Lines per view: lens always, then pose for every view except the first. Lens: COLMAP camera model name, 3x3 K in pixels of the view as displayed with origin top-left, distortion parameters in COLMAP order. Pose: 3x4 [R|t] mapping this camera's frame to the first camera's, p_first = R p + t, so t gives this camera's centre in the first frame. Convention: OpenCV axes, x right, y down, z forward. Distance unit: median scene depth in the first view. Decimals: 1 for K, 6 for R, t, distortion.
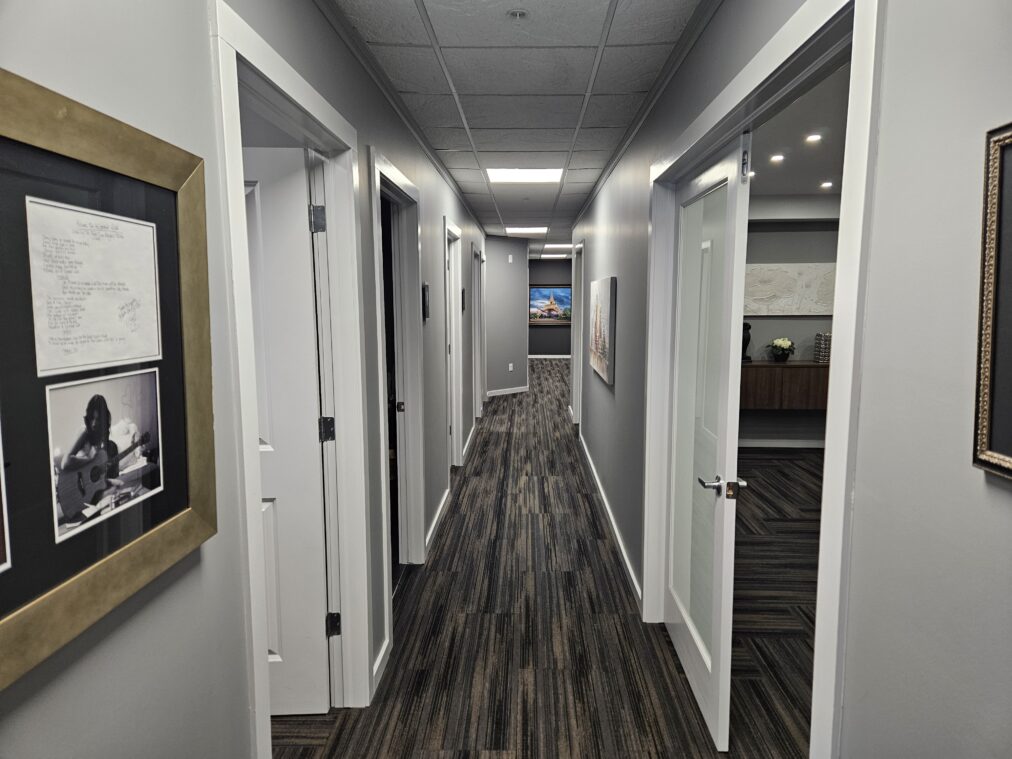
lens RADIAL K [[680.1, 0, 507.3], [0, 680.1, 378.5], [0, 0, 1]] dist [0.002875, 0.000119]
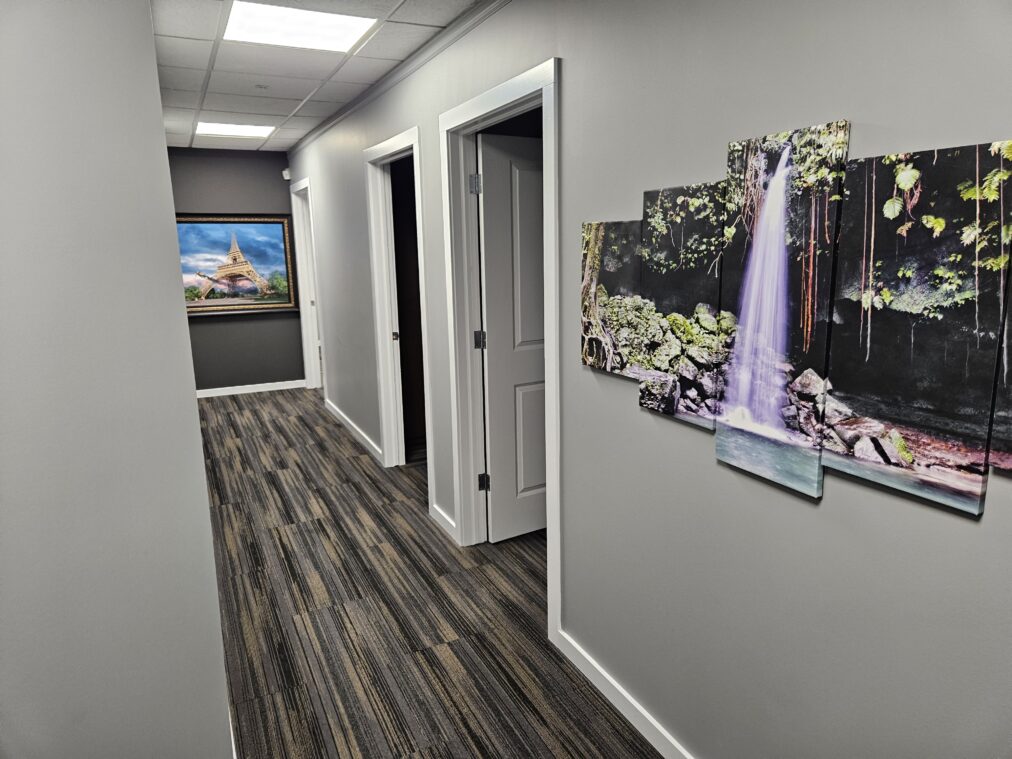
lens RADIAL K [[680.1, 0, 507.8], [0, 680.1, 376.1], [0, 0, 1]] dist [0.002875, 0.000119]
pose [[0.881122, -0.114138, 0.458909, 0.013252], [0.073761, 0.991729, 0.105036, -0.072377], [-0.467102, -0.058700, 0.882253, 0.553801]]
